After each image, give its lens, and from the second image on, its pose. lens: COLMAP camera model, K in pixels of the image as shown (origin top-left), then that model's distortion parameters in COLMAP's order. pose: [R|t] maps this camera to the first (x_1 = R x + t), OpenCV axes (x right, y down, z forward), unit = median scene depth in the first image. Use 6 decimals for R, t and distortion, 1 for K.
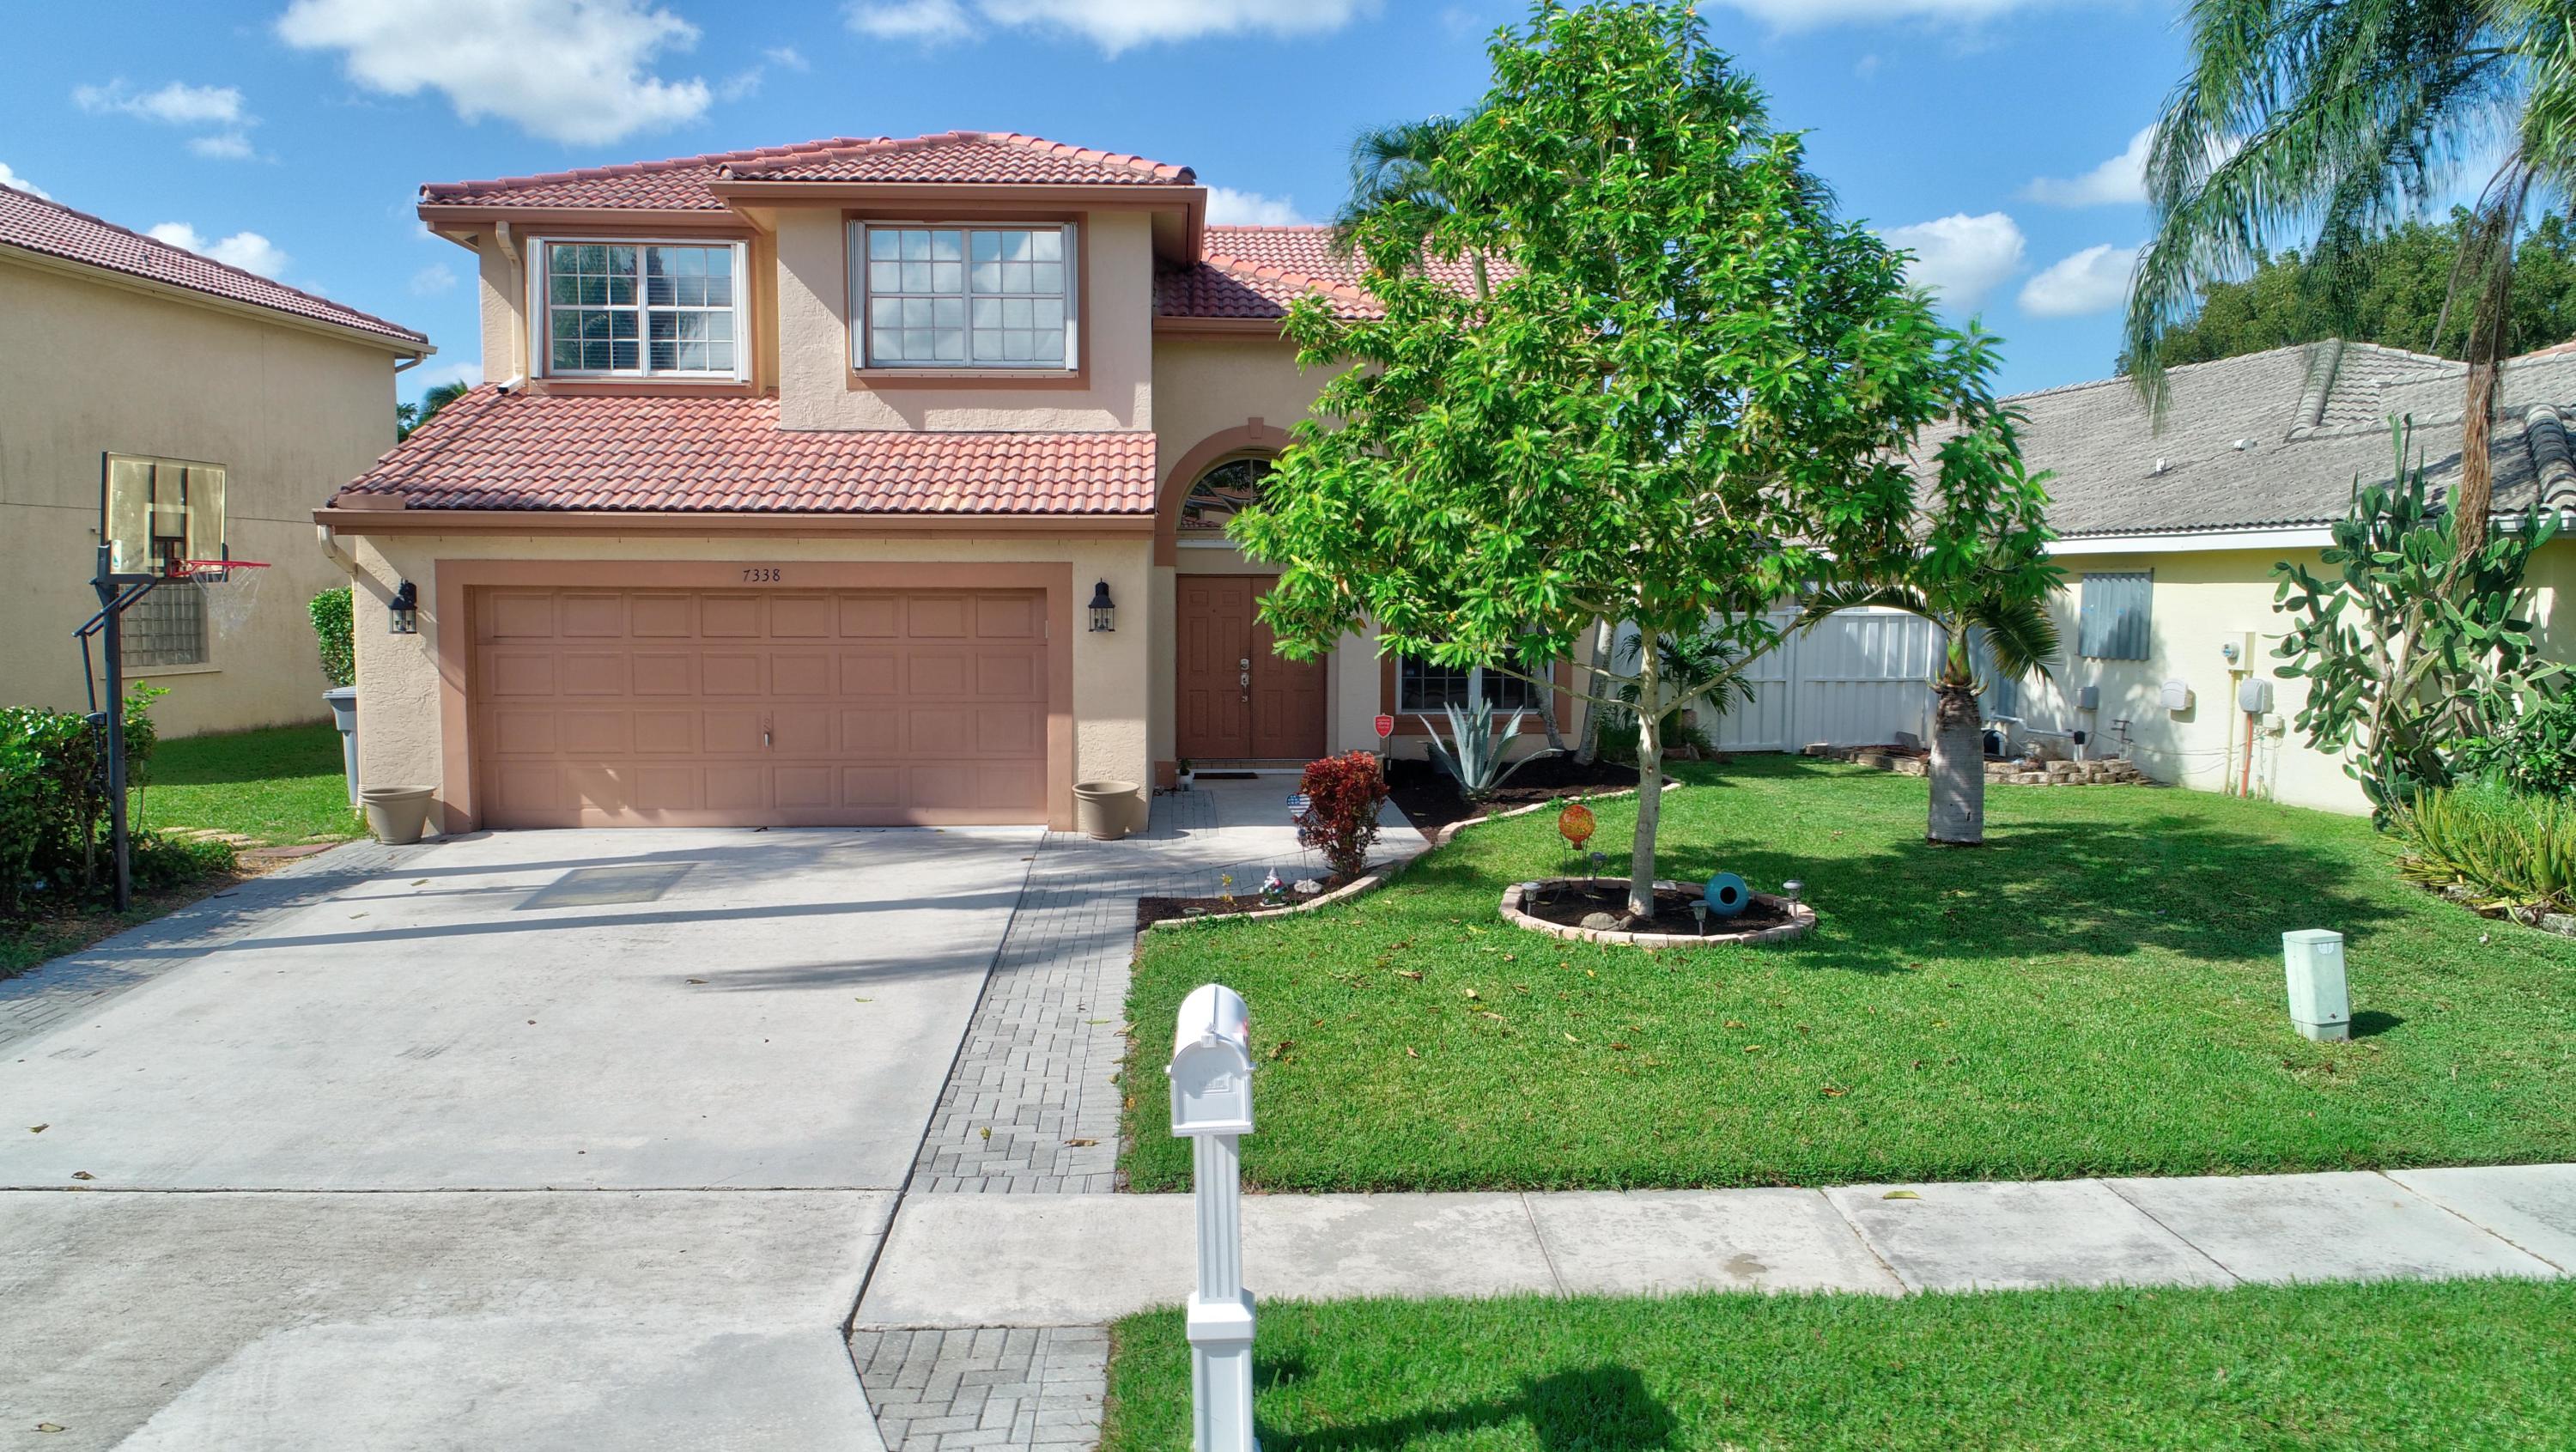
lens RADIAL K [[1760.8, 0, 1297.3], [0, 1760.8, 726.9], [0, 0, 1]] dist [0.001669, -0.002342]
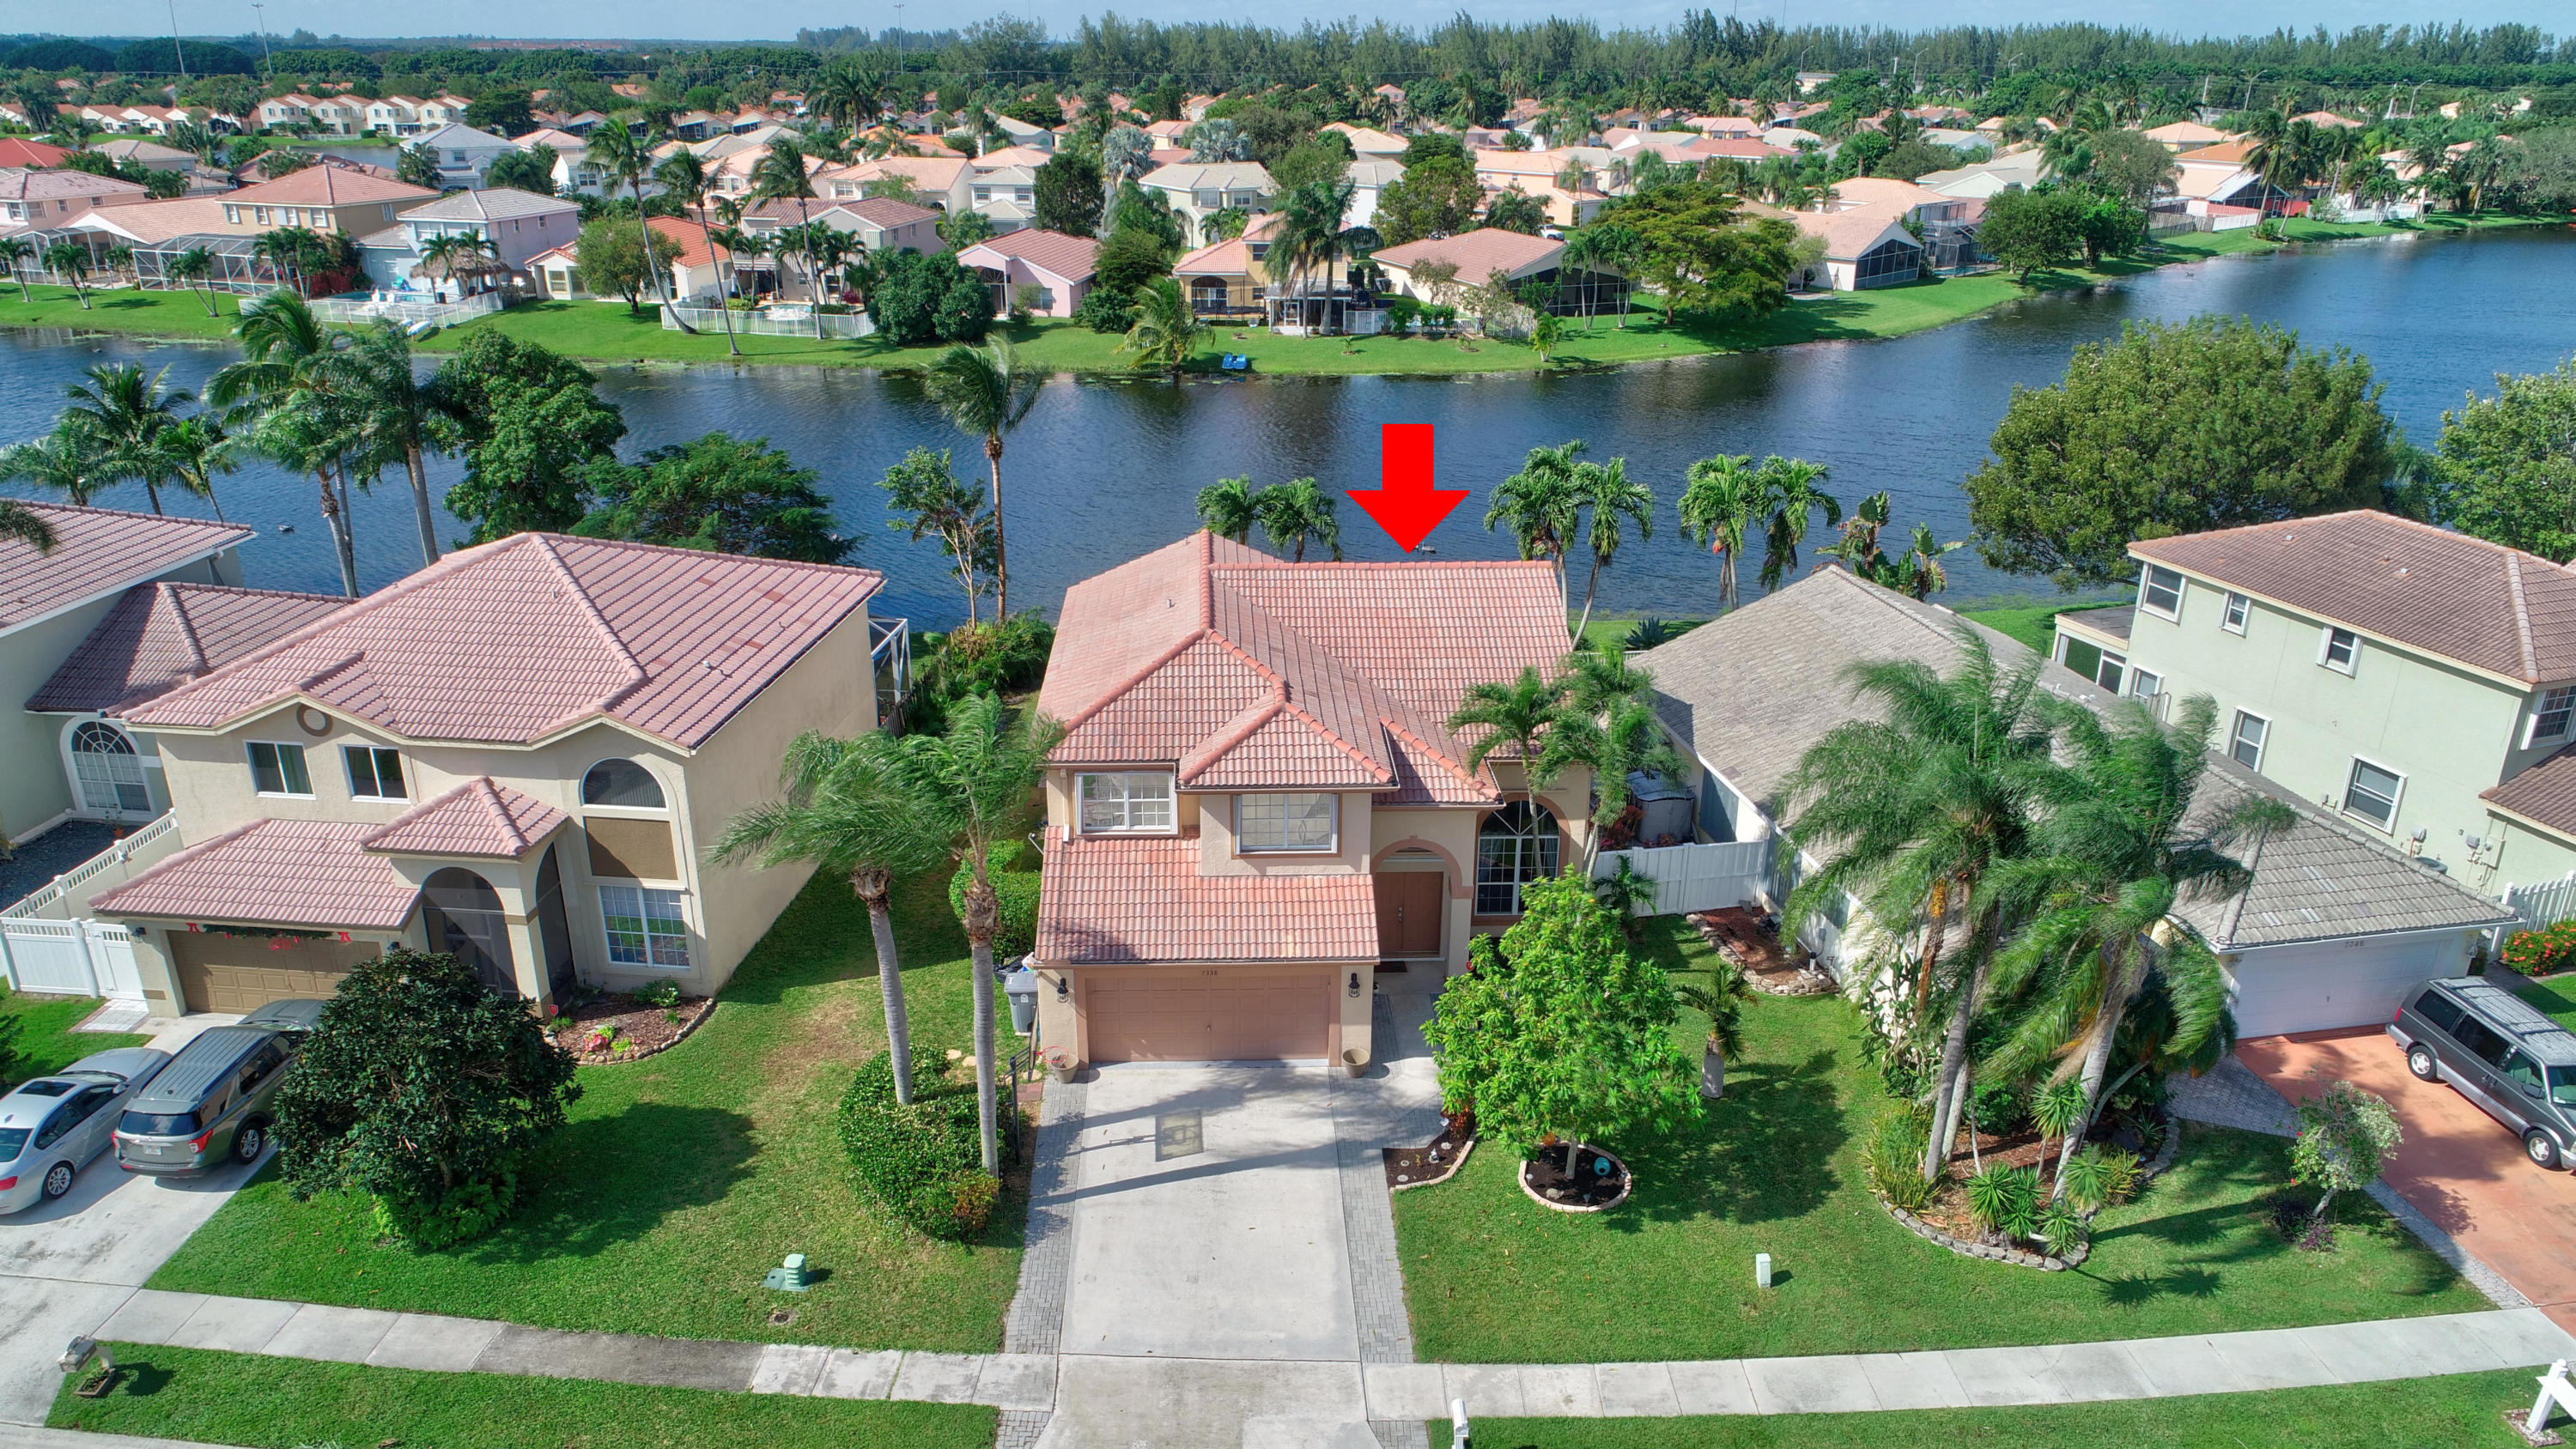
lens RADIAL K [[1754.8, 0, 1288.0], [0, 1754.8, 724.5], [0, 0, 1]] dist [0.001967, -0.002860]
pose [[0.999667, 0.011543, -0.023062, -0.149153], [-0.004396, 0.957420, 0.288667, -1.068677], [0.025412, -0.288469, 0.957152, -1.126775]]
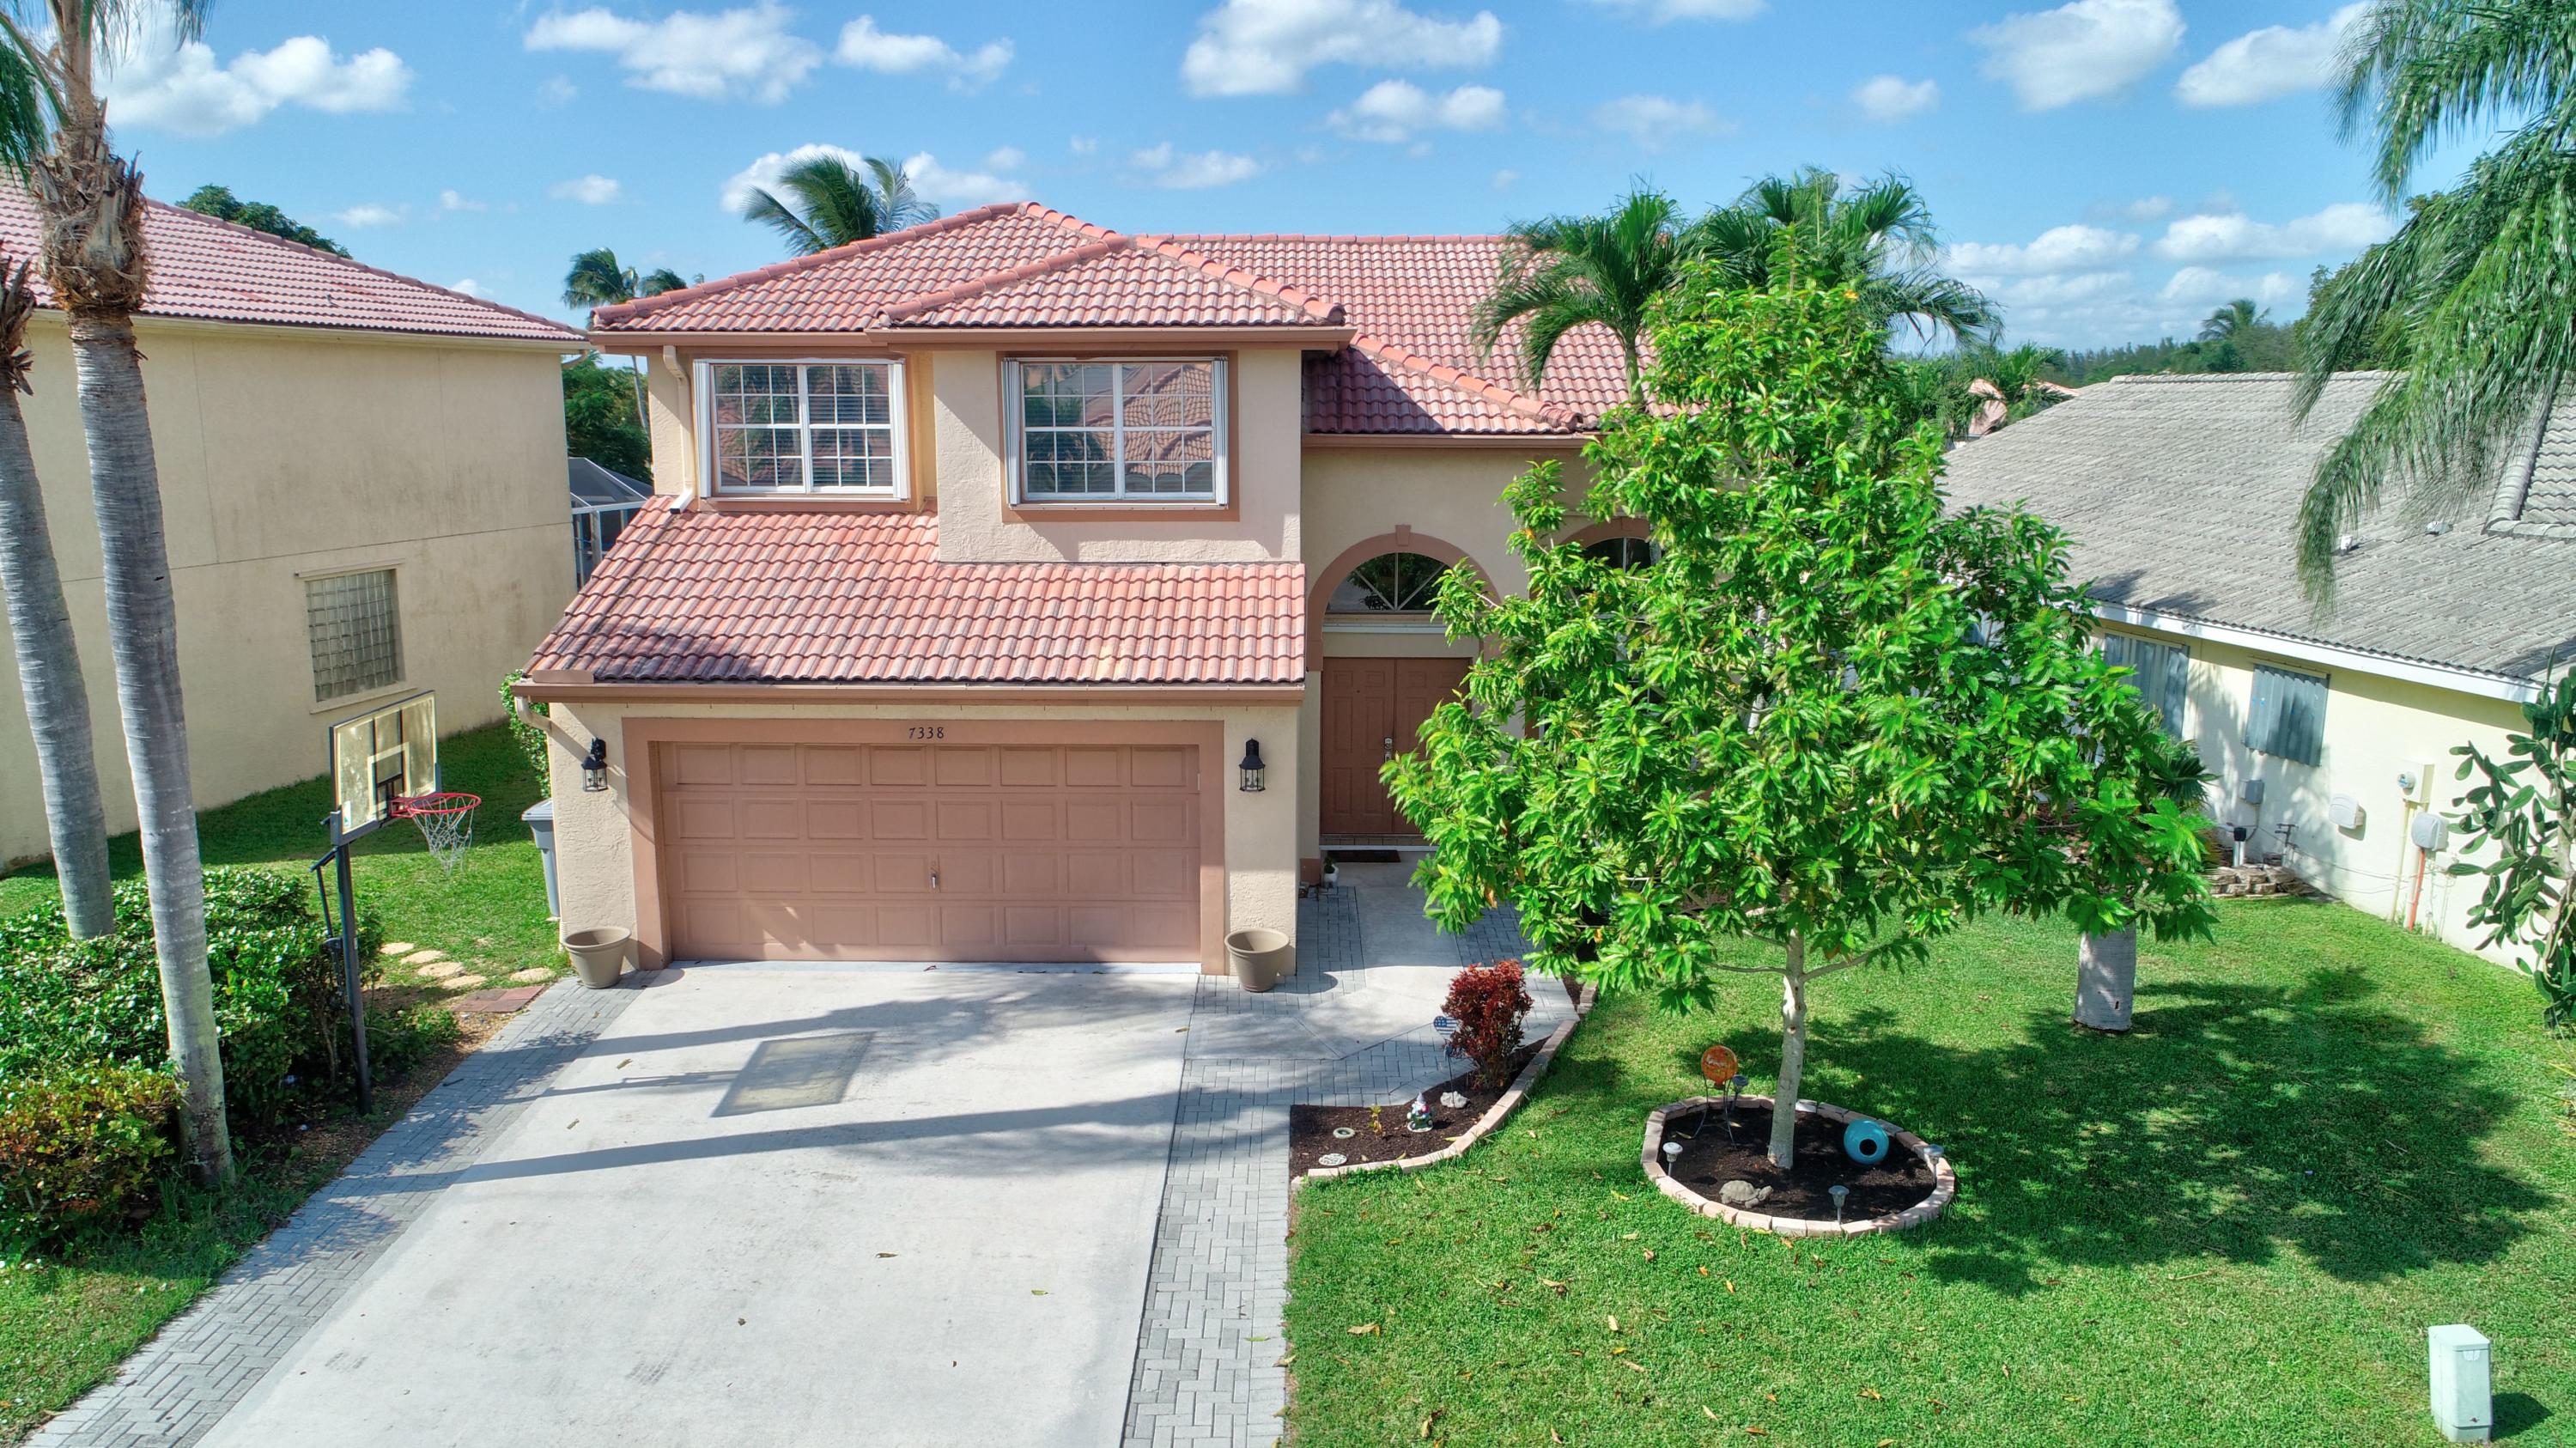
lens RADIAL K [[1755.3, 0, 1288.0], [0, 1755.3, 724.0], [0, 0, 1]] dist [0.001967, -0.002860]
pose [[0.996754, 0.011914, -0.079618, -0.009611], [-0.003358, 0.994281, 0.106744, -0.201088], [0.080435, -0.106130, 0.991094, -0.007072]]
